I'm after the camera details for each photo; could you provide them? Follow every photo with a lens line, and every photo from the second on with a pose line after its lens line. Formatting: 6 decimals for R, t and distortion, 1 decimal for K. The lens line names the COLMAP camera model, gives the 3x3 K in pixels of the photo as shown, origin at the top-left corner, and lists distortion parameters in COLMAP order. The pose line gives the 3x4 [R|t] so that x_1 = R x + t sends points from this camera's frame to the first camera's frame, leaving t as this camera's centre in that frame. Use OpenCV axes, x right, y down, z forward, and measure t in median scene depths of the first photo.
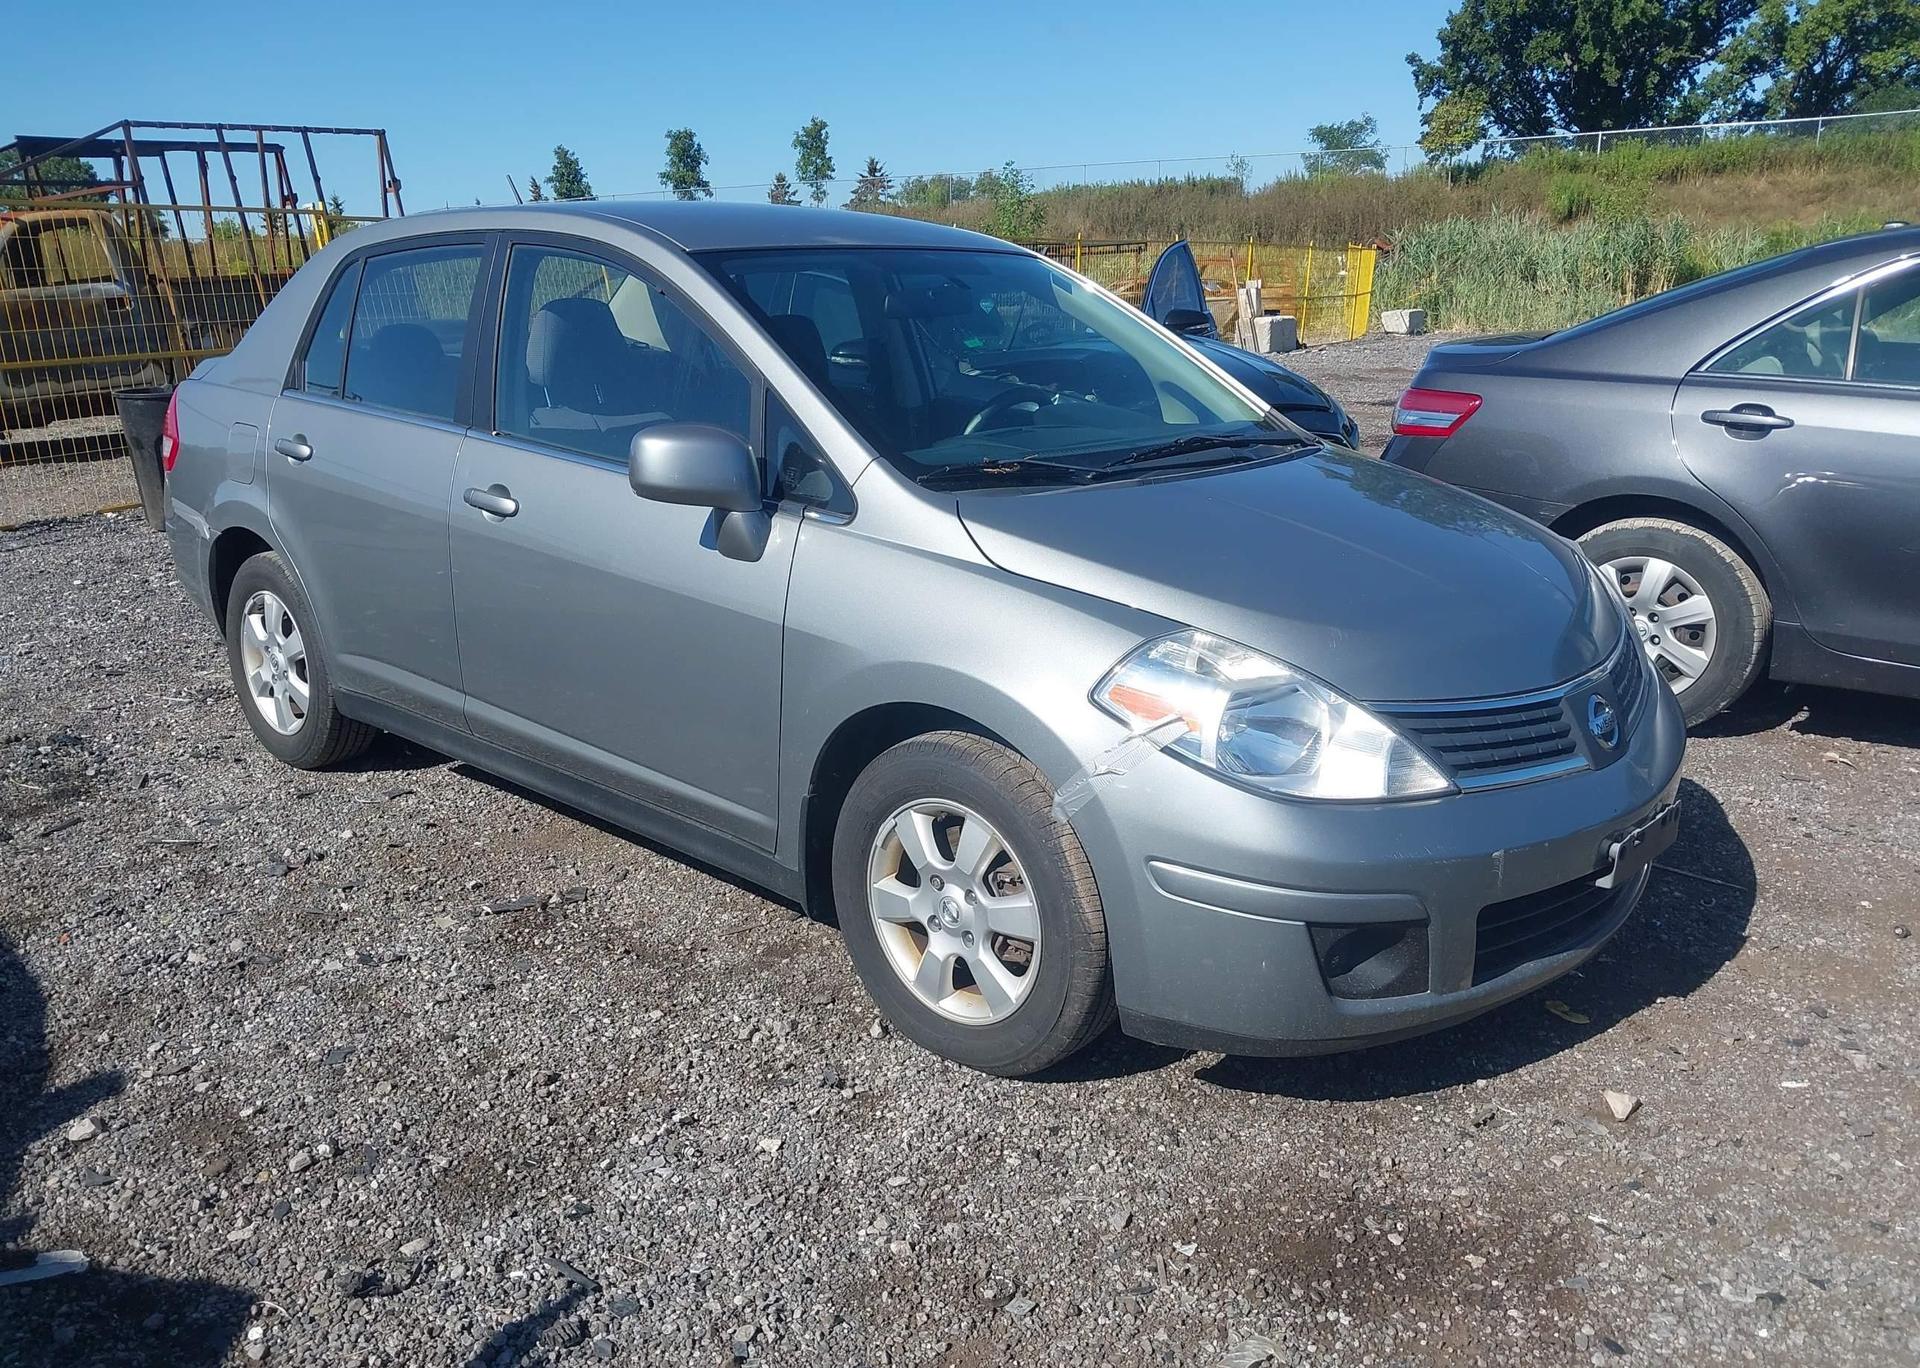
lens RADIAL K [[1575.4, 0, 954.7], [0, 1575.4, 691.7], [0, 0, 1]] dist [0.002845, 0.006688]
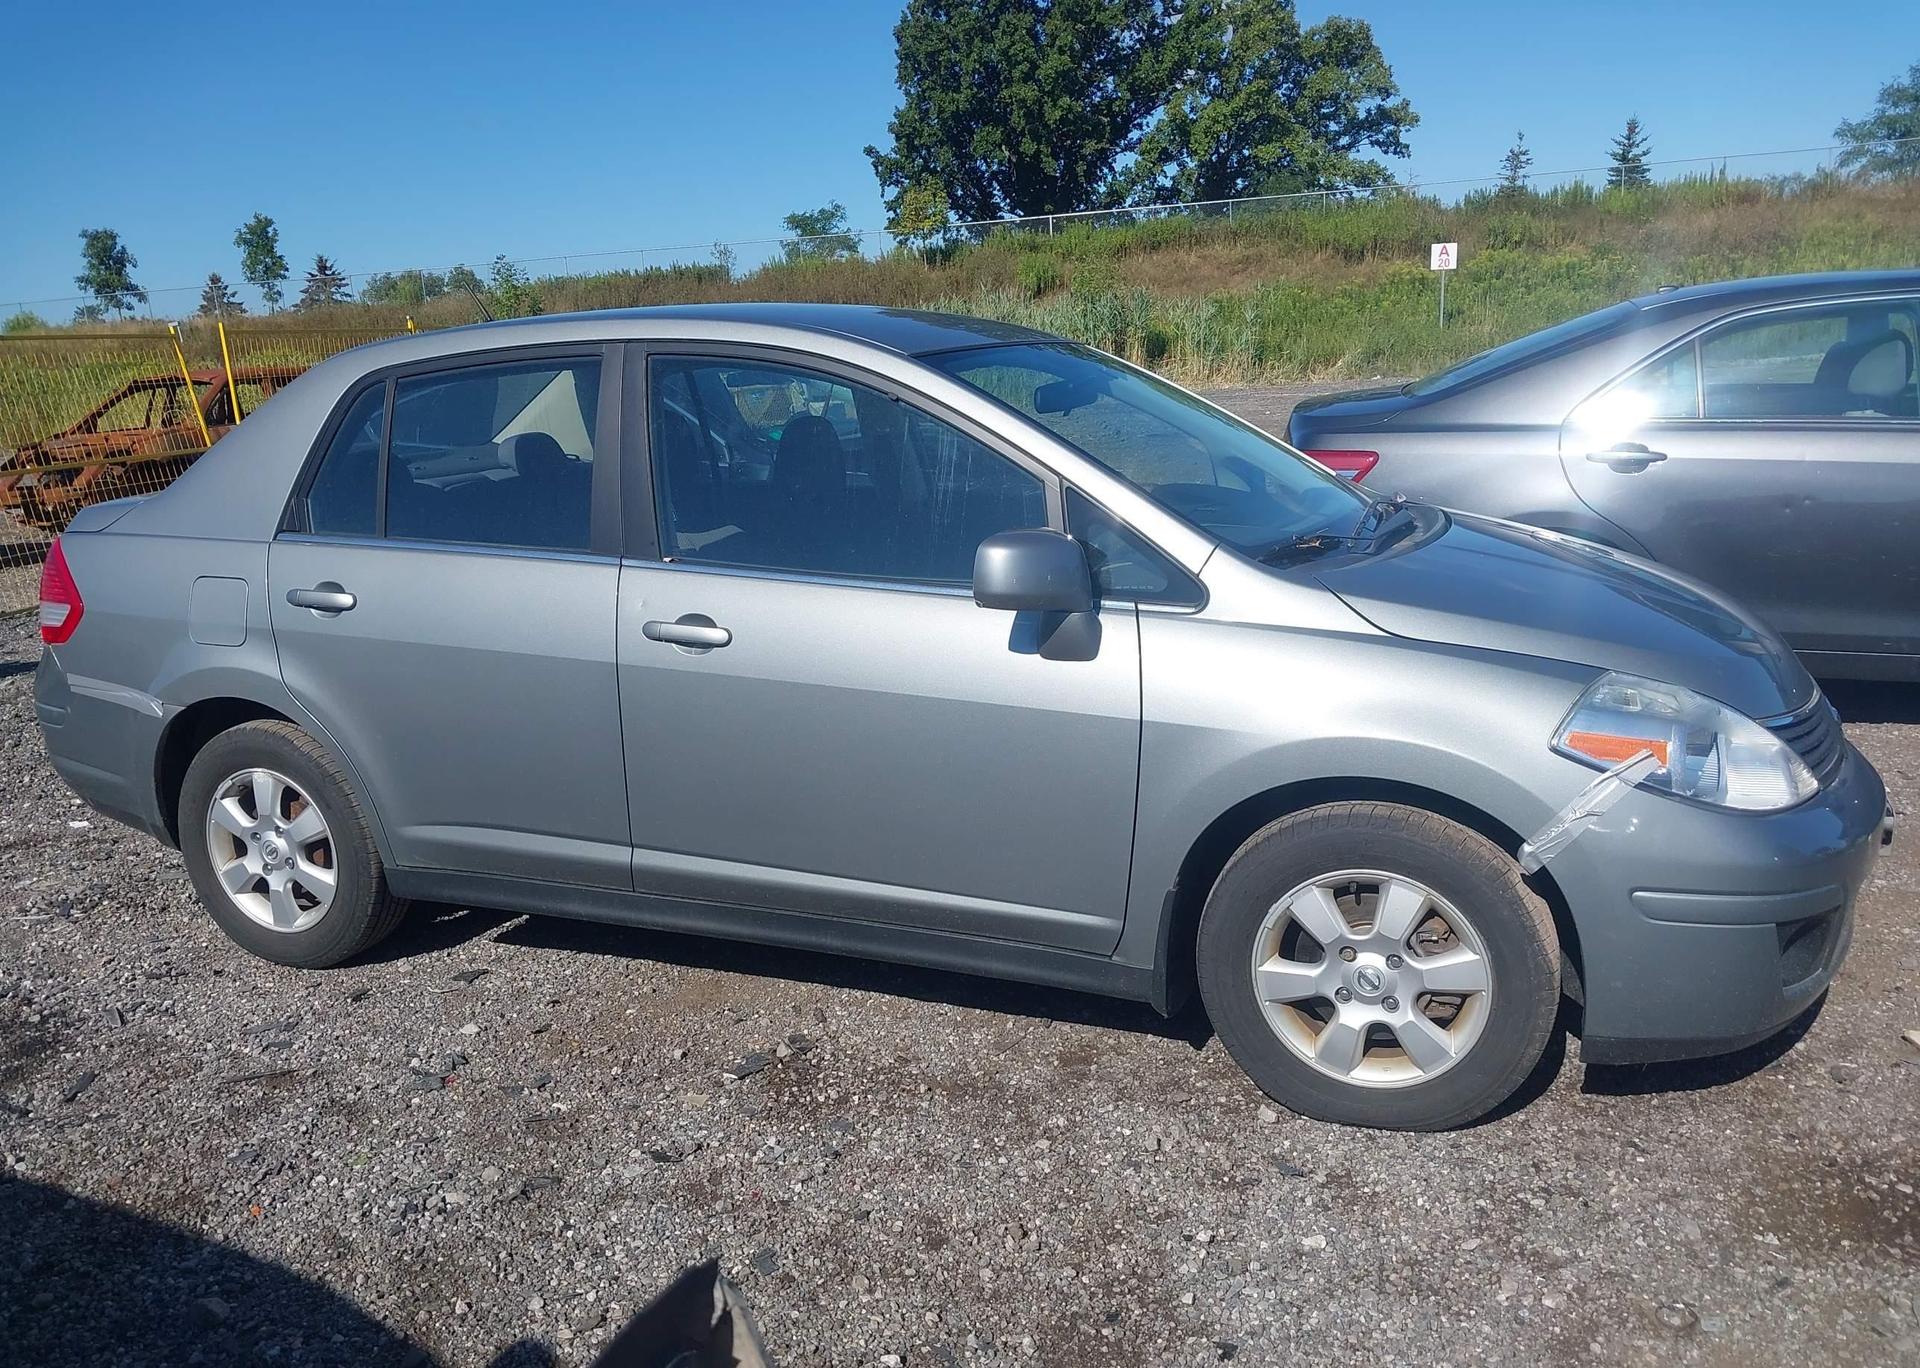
lens RADIAL K [[1575.4, 0, 947.0], [0, 1575.4, 676.8], [0, 0, 1]] dist [0.002845, 0.006688]
pose [[0.940975, -0.111522, 0.319577, -0.122414], [0.130366, 0.990733, -0.038122, -0.011035], [-0.312364, 0.077533, 0.946793, 0.023106]]
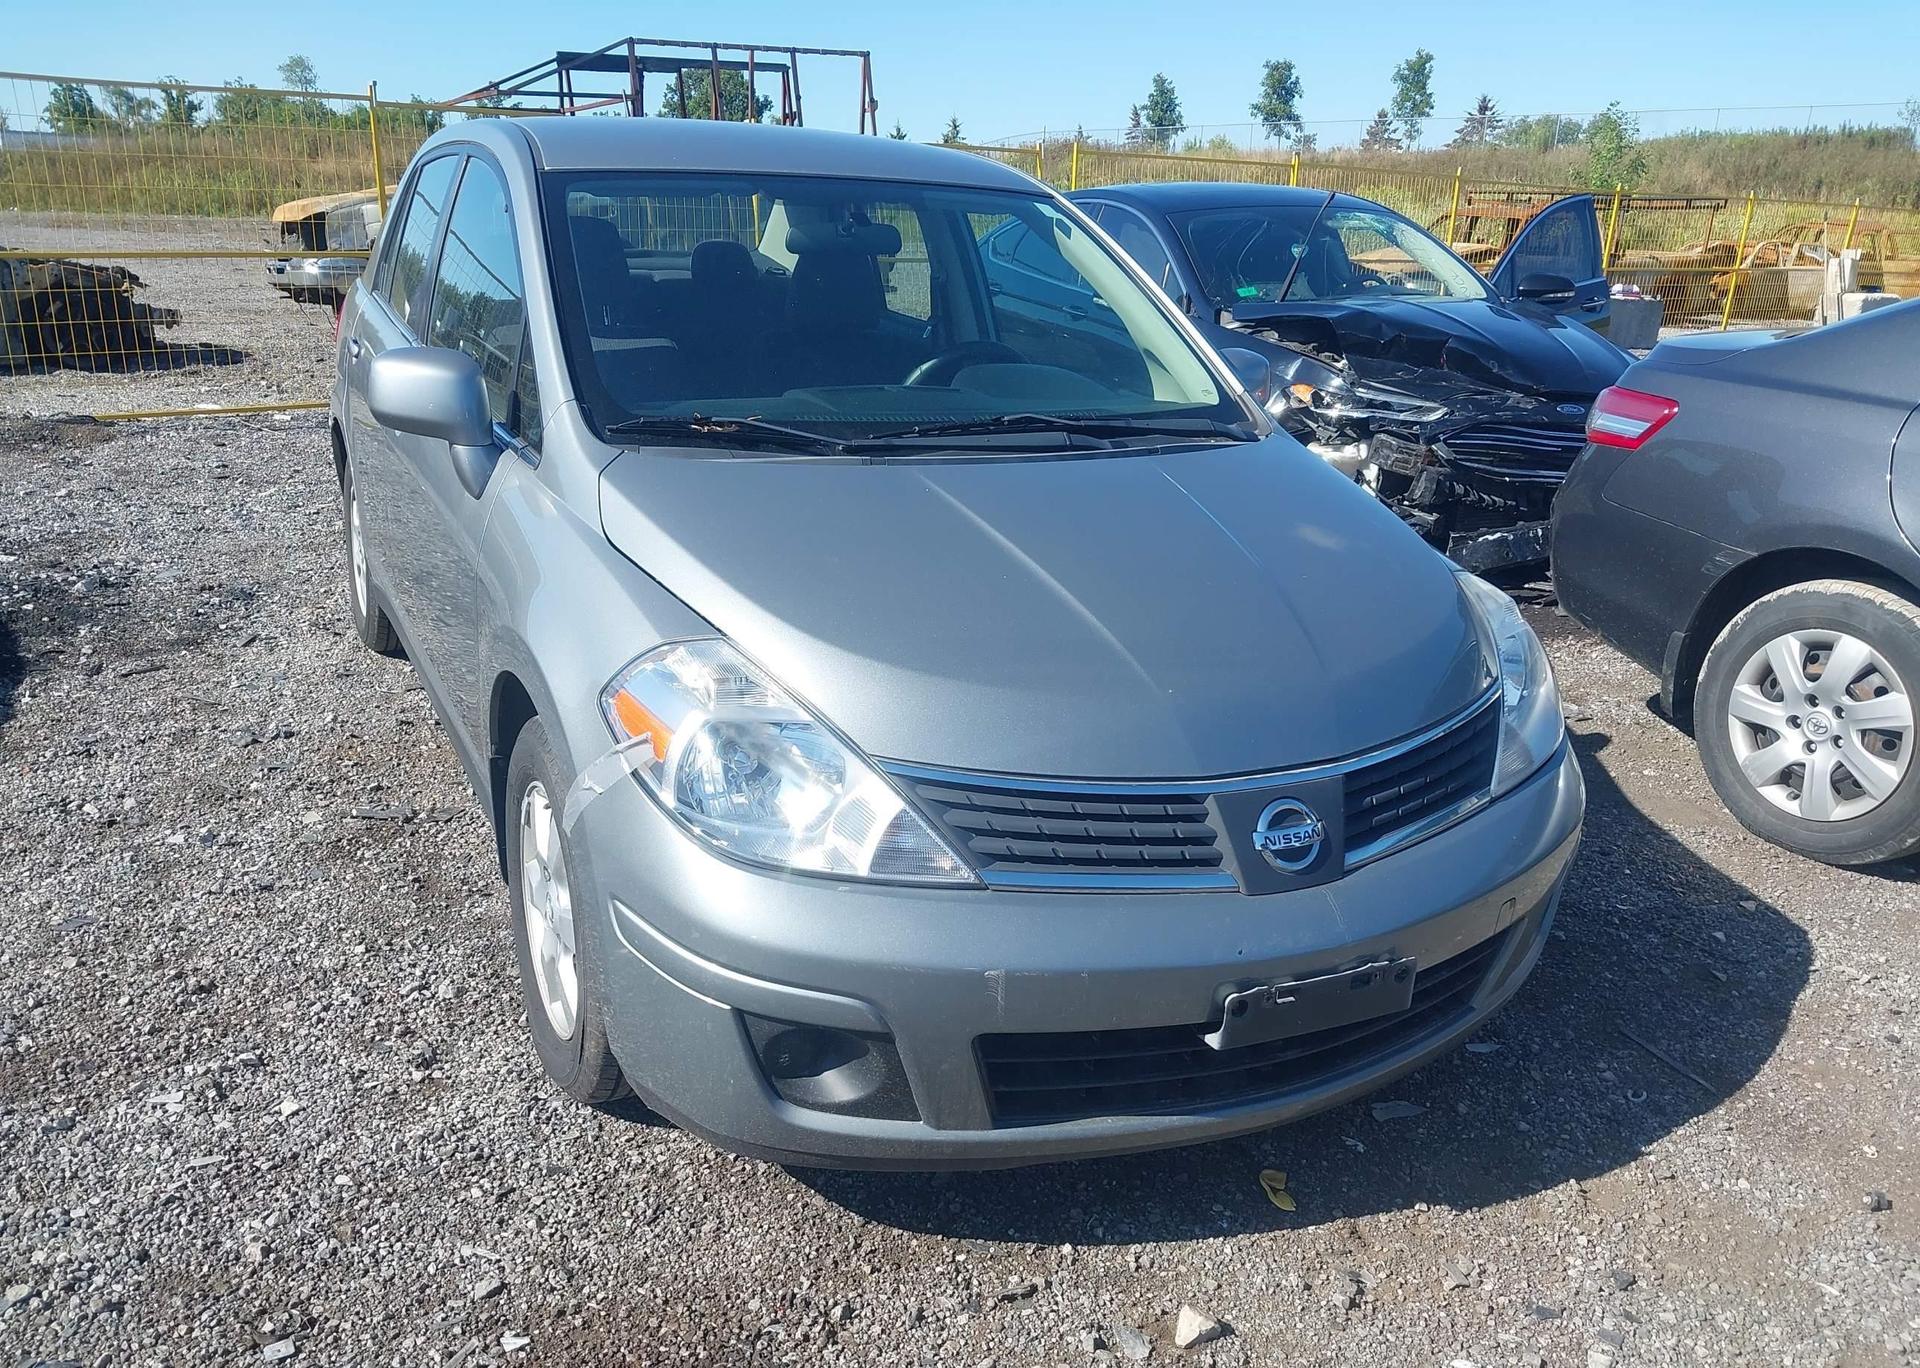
lens RADIAL K [[1575.4, 0, 958.4], [0, 1575.4, 687.1], [0, 0, 1]] dist [0.002845, 0.006688]
pose [[0.928937, 0.153955, -0.336710, 0.111554], [-0.141930, 0.988044, 0.060201, -0.016504], [0.341953, -0.008134, 0.939682, 0.049245]]
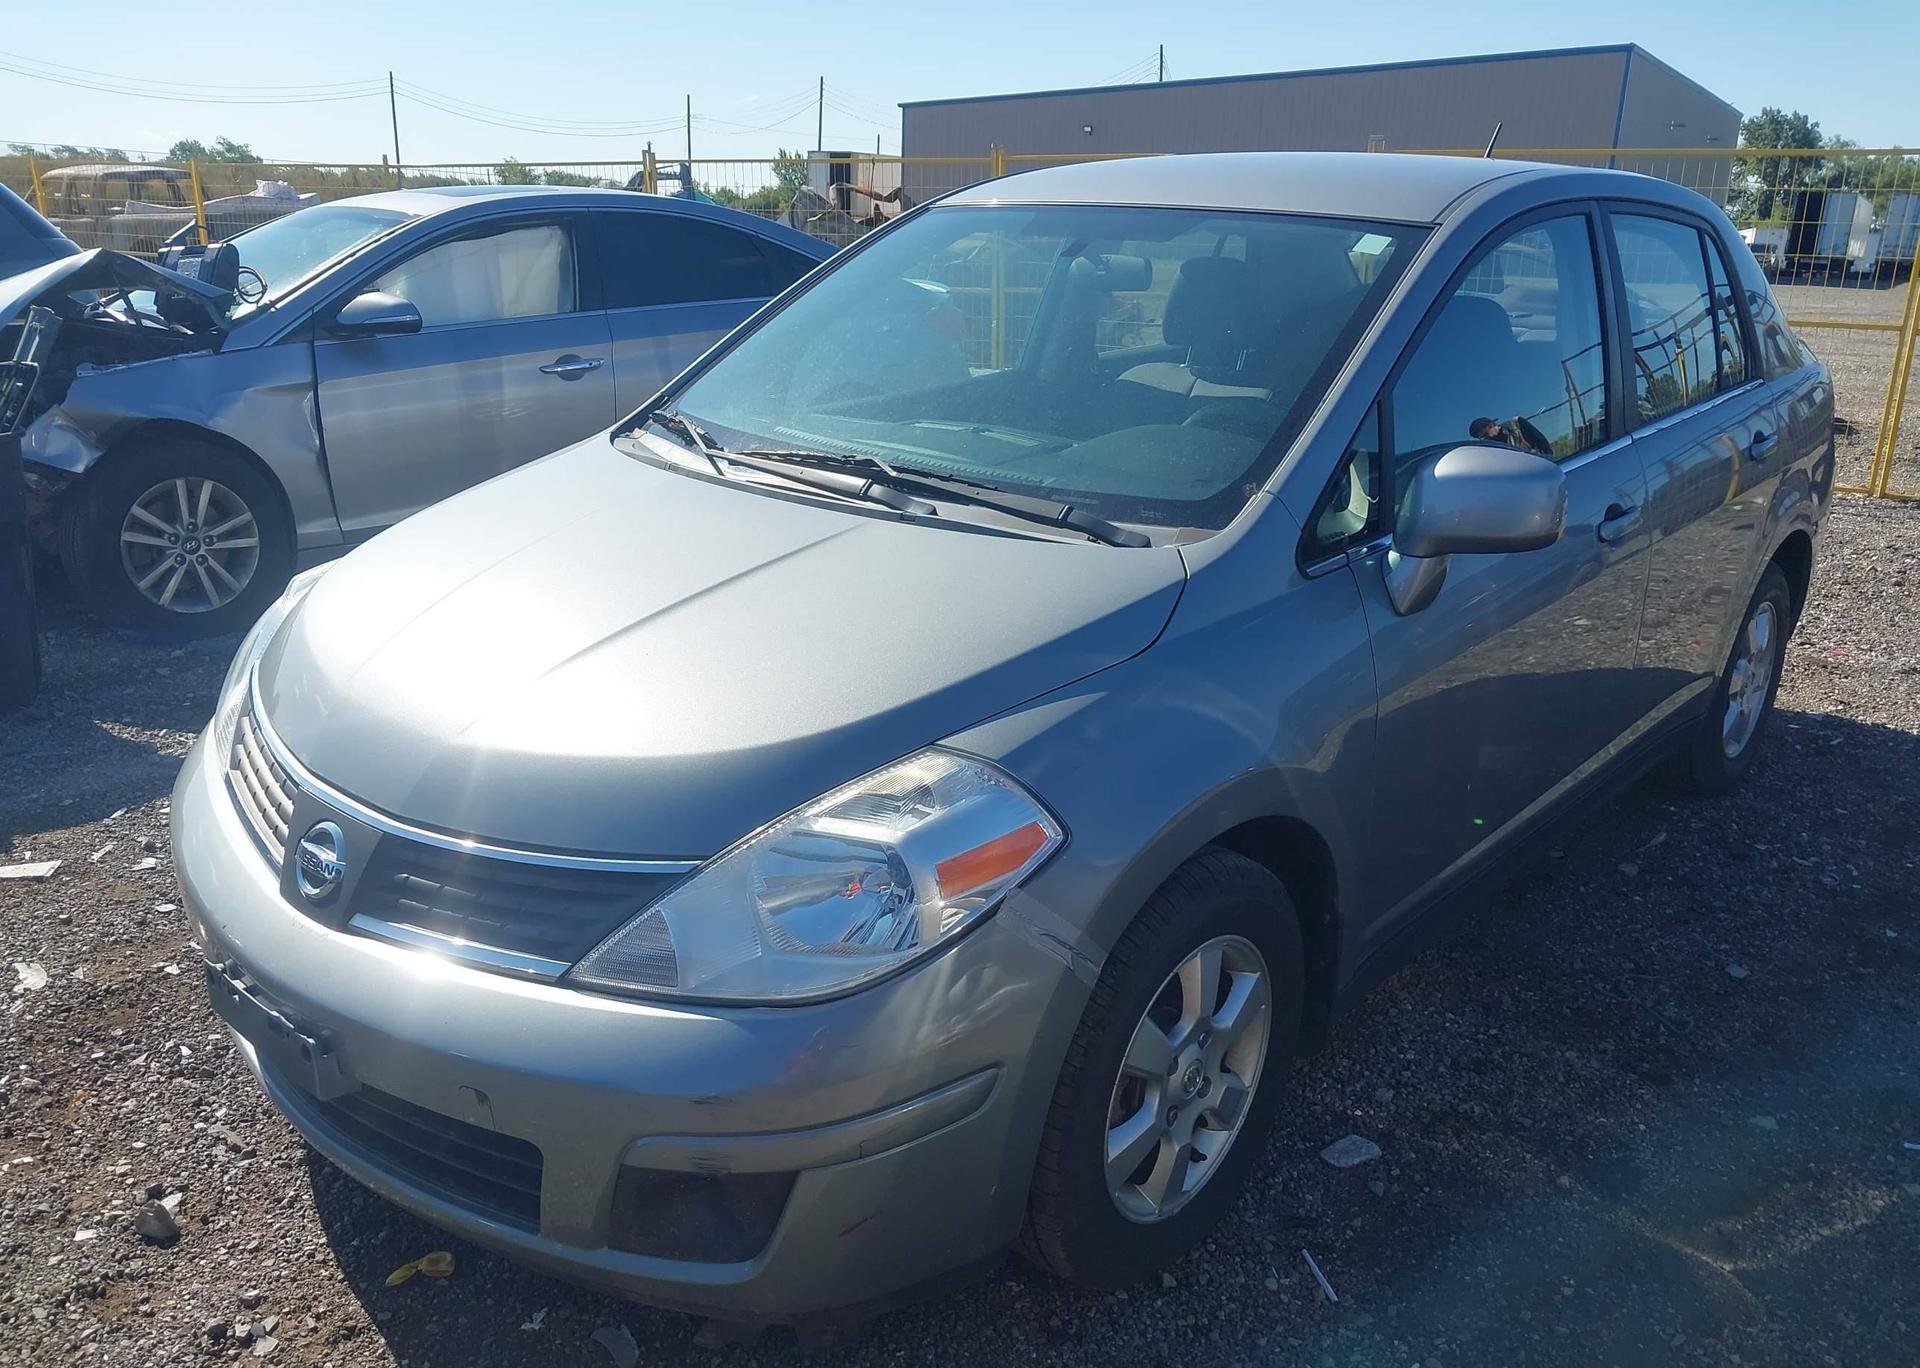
lens RADIAL K [[1575.4, 0, 943.4], [0, 1575.4, 687.7], [0, 0, 1]] dist [0.002845, 0.006688]
pose [[-0.004766, 0.304003, -0.952659, 0.237253], [-0.284414, 0.912913, 0.292742, -0.076548], [0.958690, 0.272345, 0.082112, 0.262151]]
